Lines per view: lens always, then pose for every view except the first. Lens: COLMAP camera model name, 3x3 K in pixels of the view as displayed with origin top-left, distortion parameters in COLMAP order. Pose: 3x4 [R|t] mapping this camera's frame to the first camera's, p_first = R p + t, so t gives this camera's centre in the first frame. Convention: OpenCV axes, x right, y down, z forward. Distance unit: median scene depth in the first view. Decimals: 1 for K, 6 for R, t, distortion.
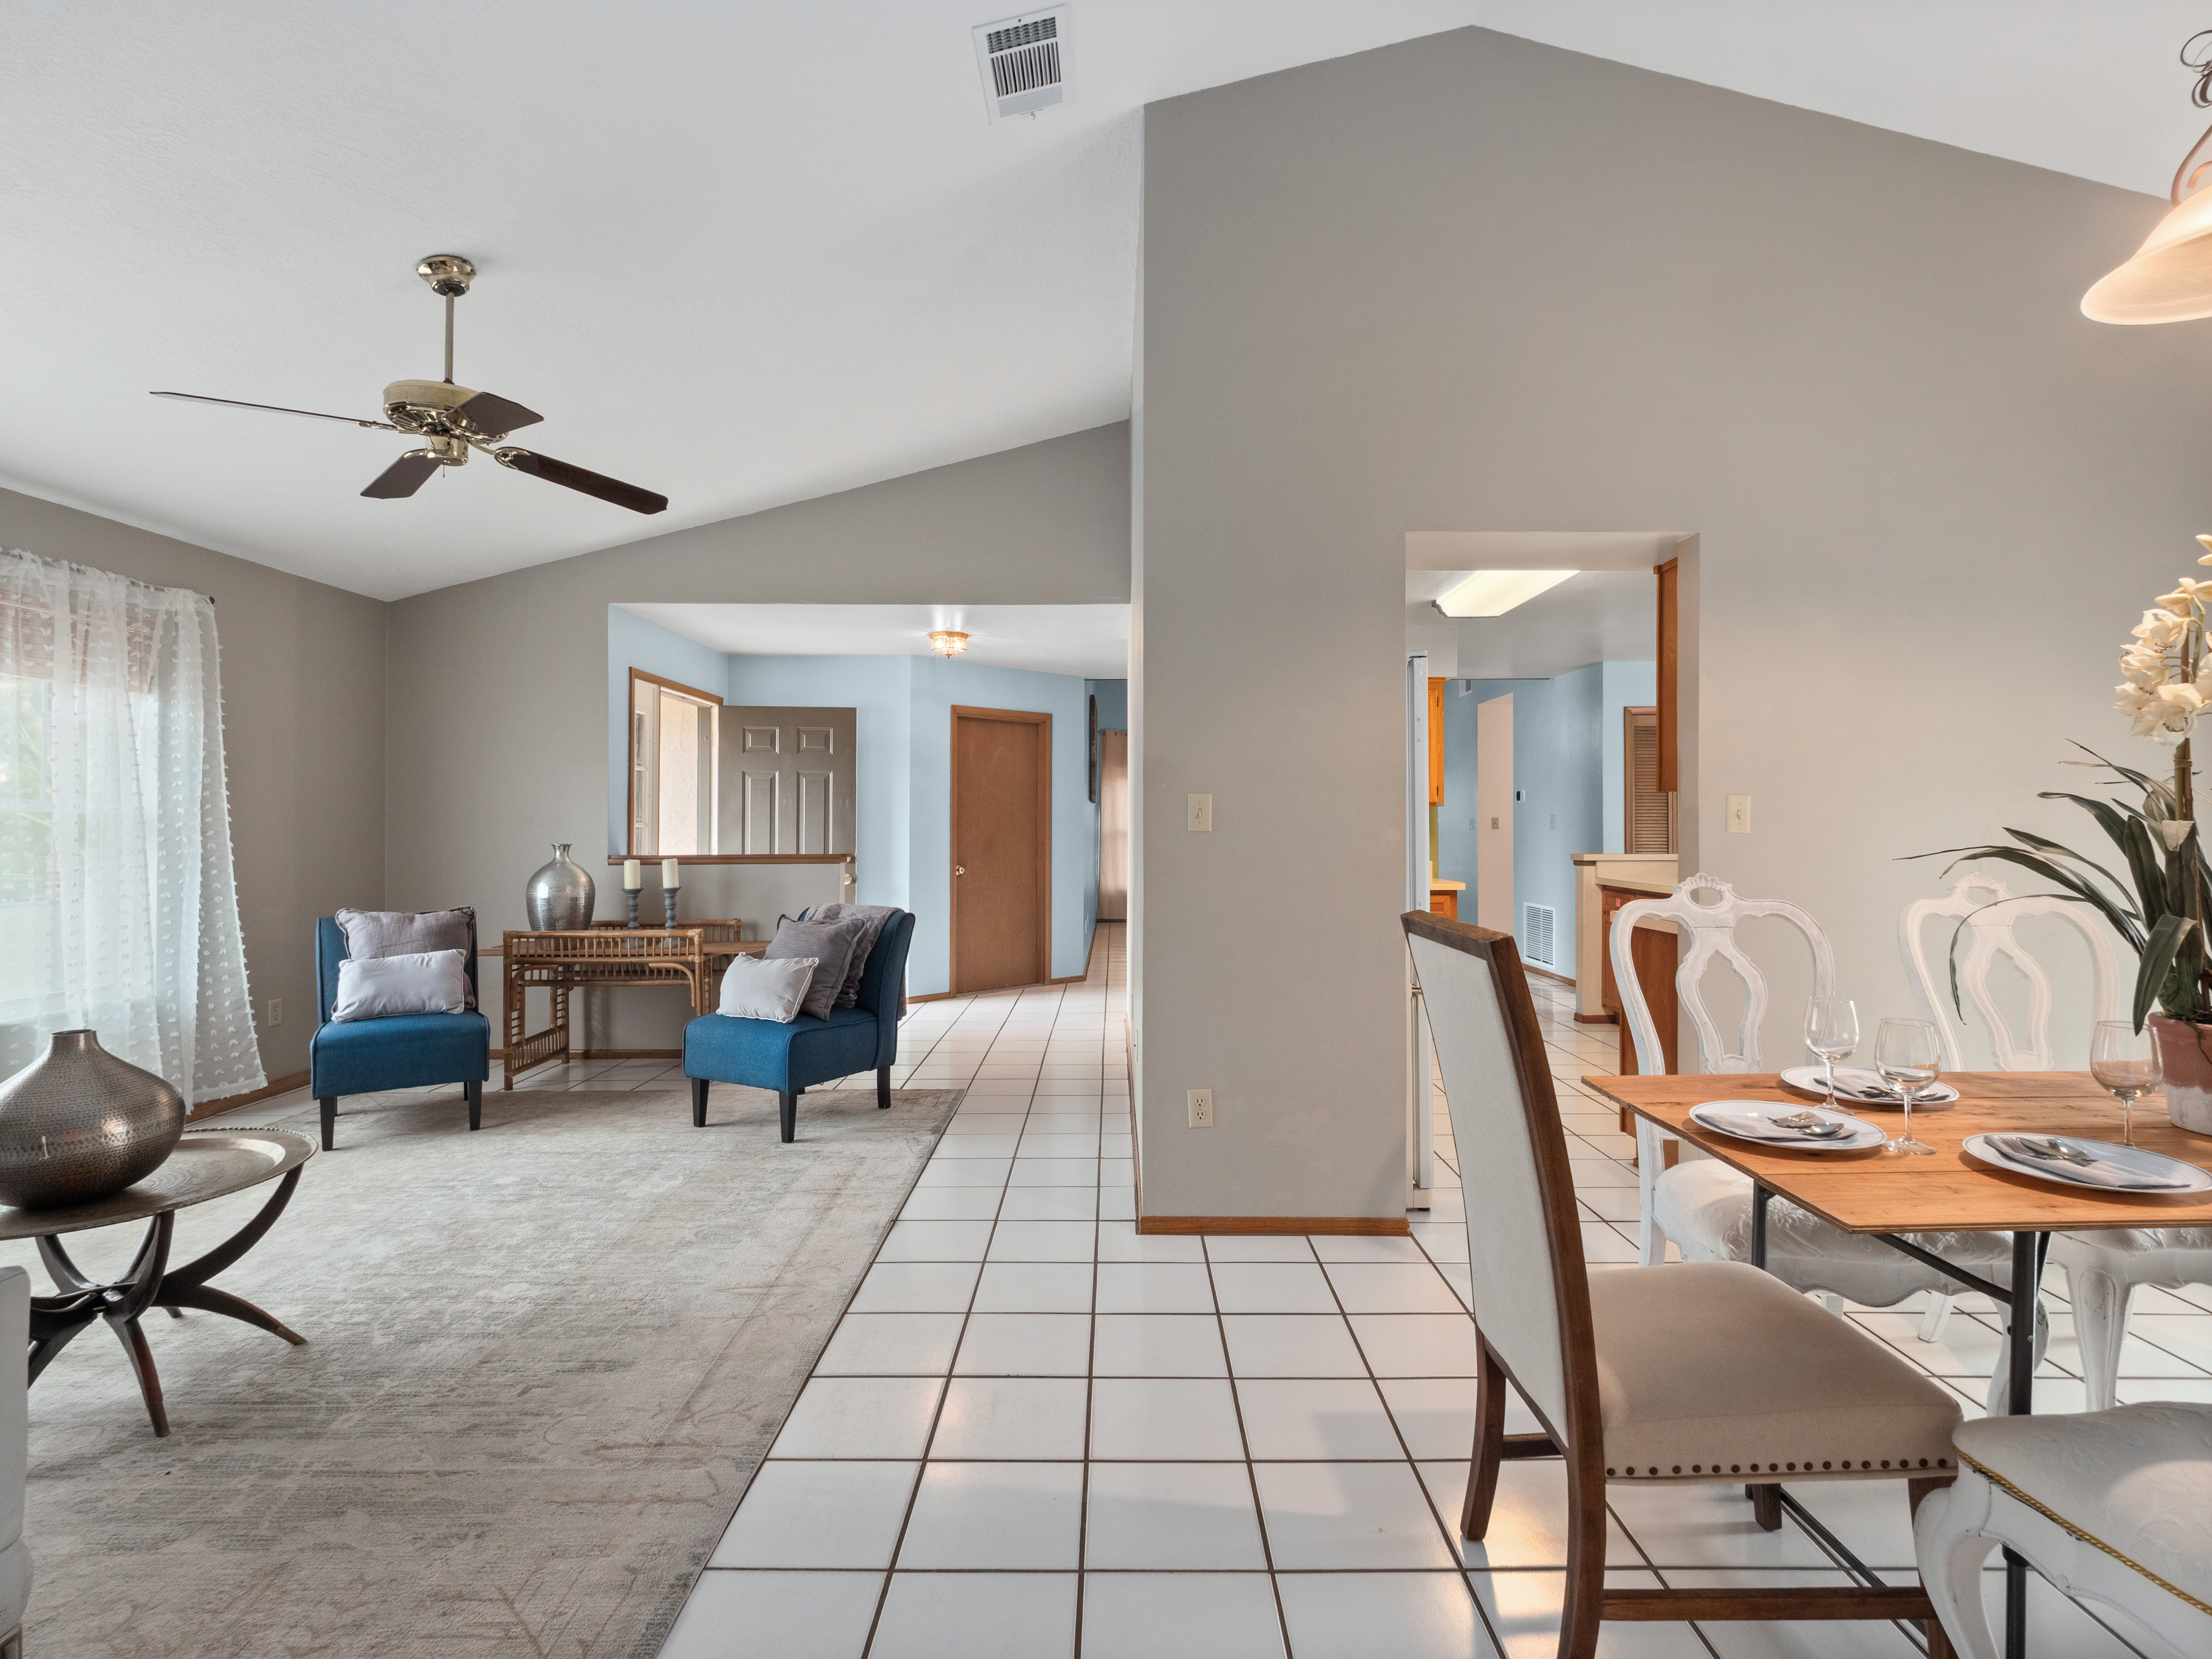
lens RADIAL K [[1088.3, 0, 1106.3], [0, 1088.3, 827.3], [0, 0, 1]] dist [-0.000390, -0.000636]
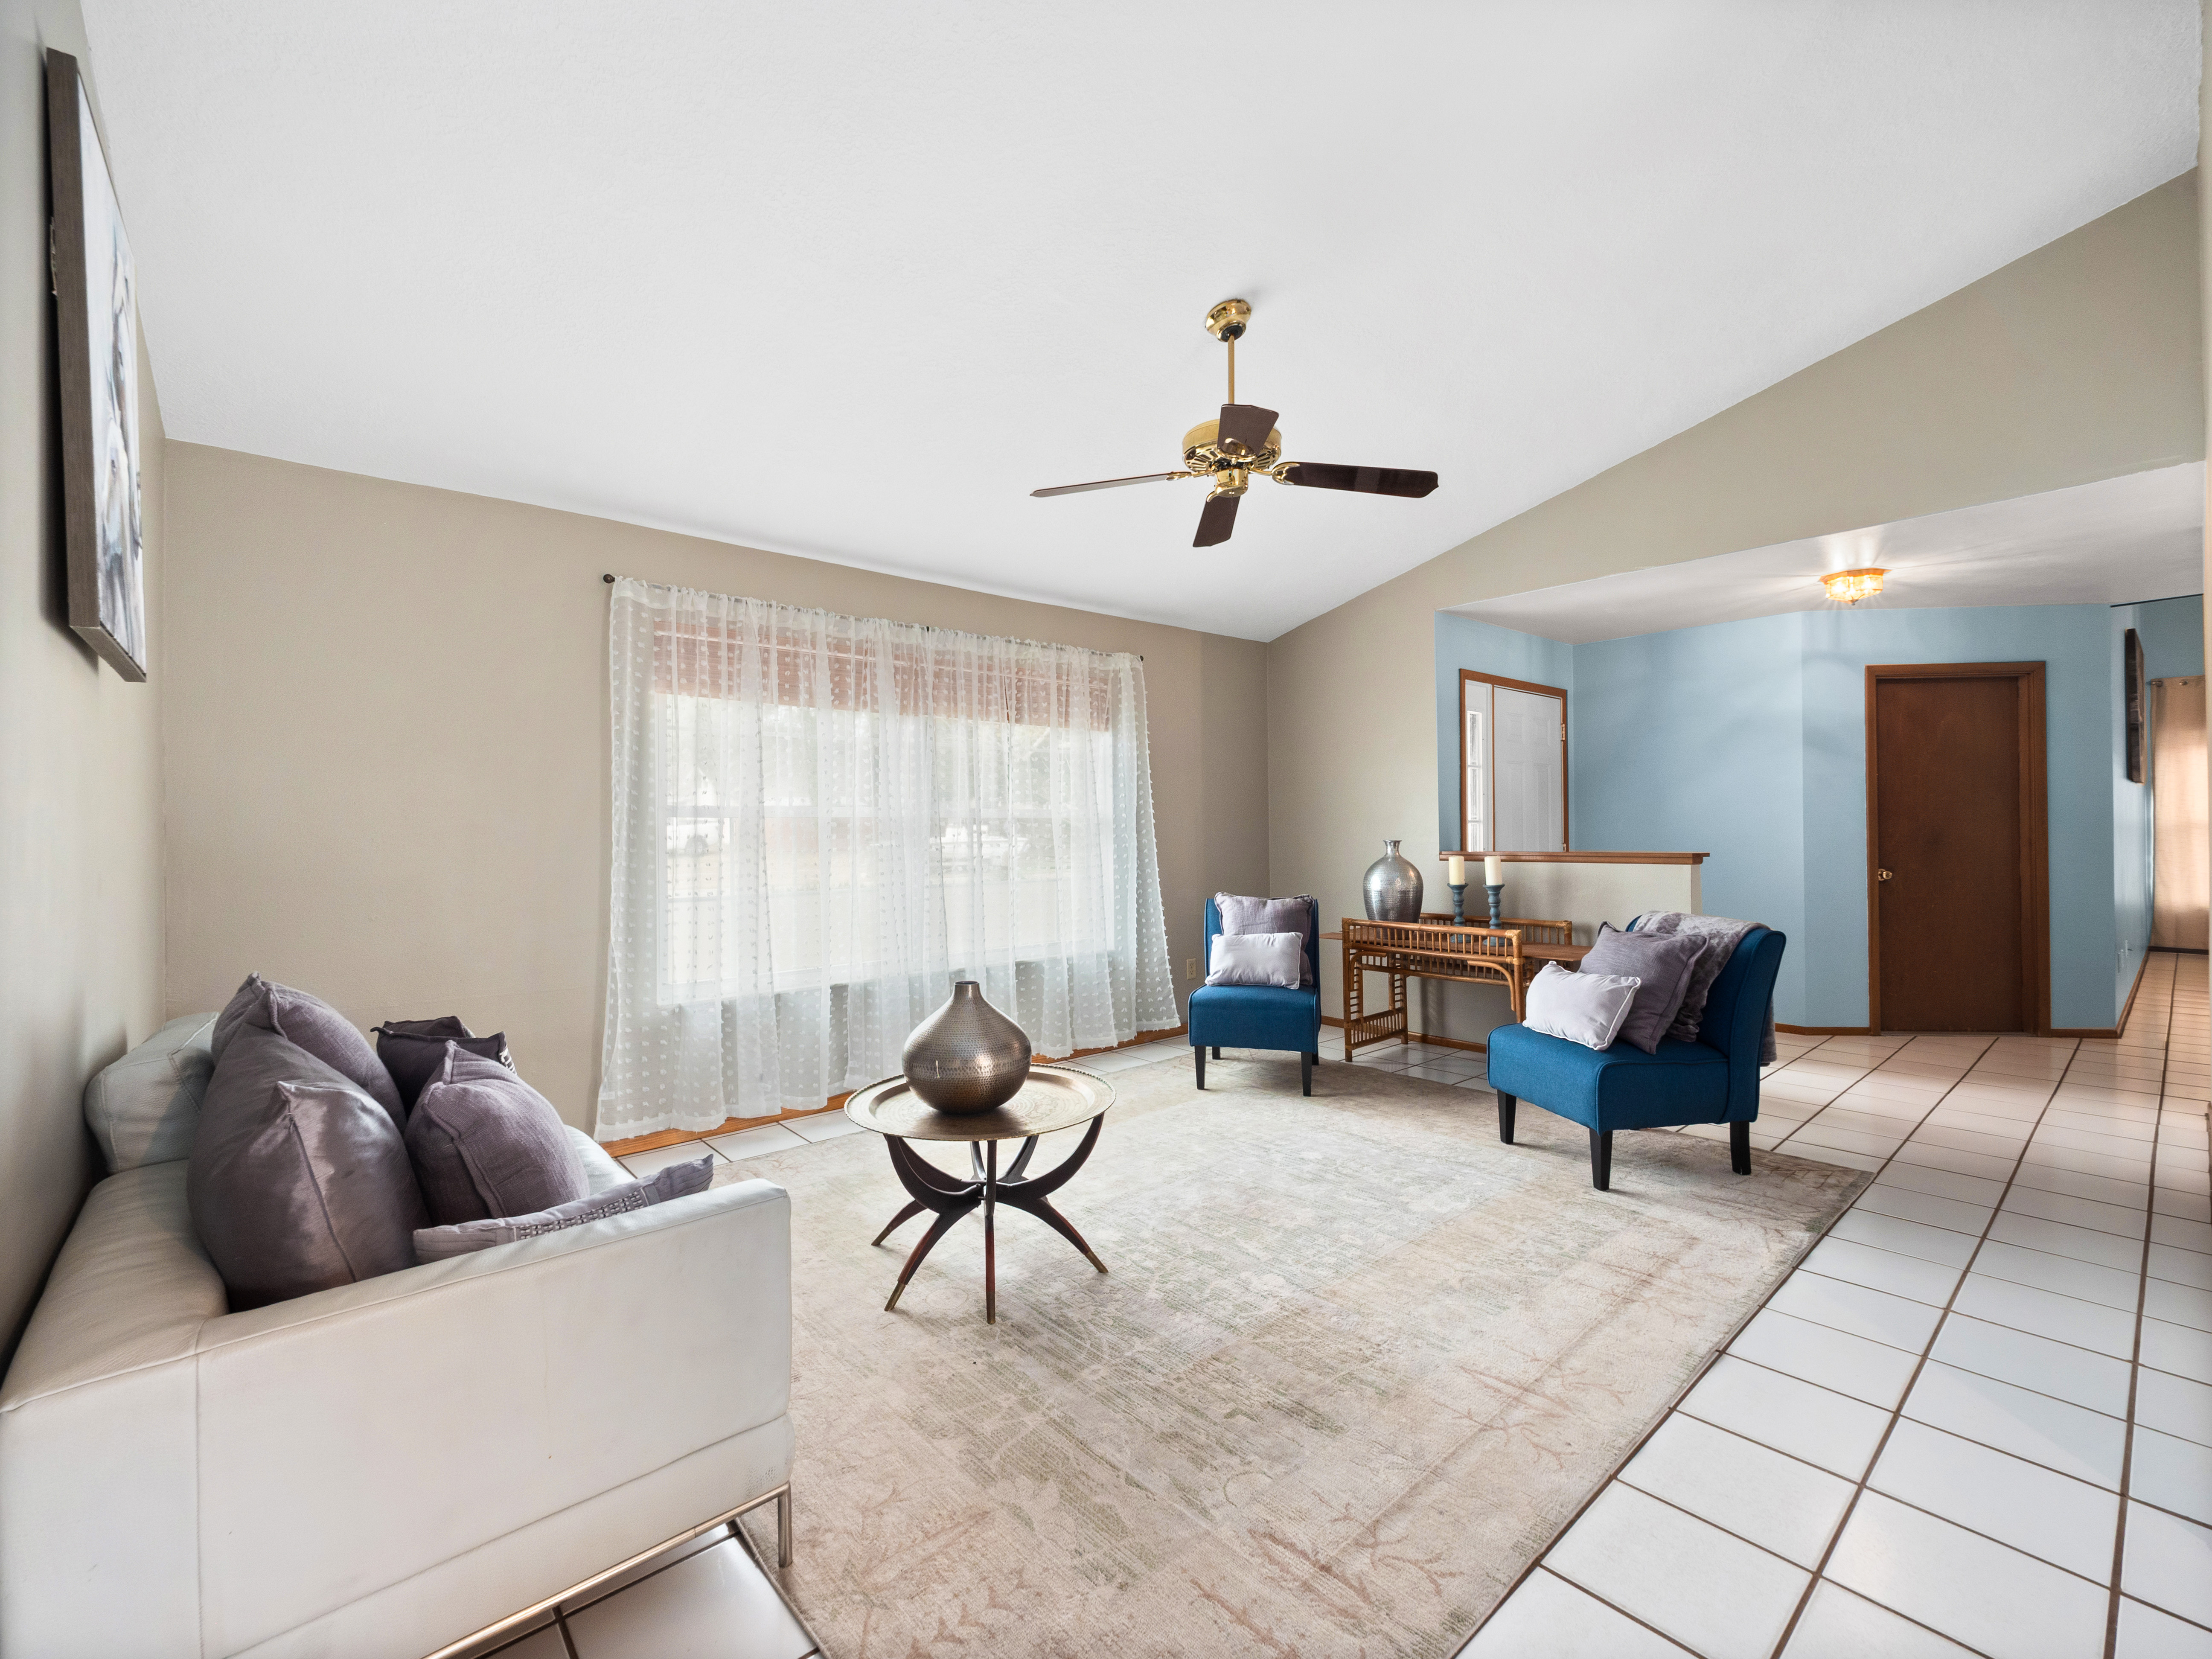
lens RADIAL K [[954.5, 0, 1072.4], [0, 954.5, 824.2], [0, 0, 1]] dist [0.000285, -0.004104]
pose [[0.651973, -0.008636, -0.758193, 0.011105], [0.009317, 0.999951, -0.003378, -0.000872], [0.758185, -0.004862, 0.652021, 0.211716]]
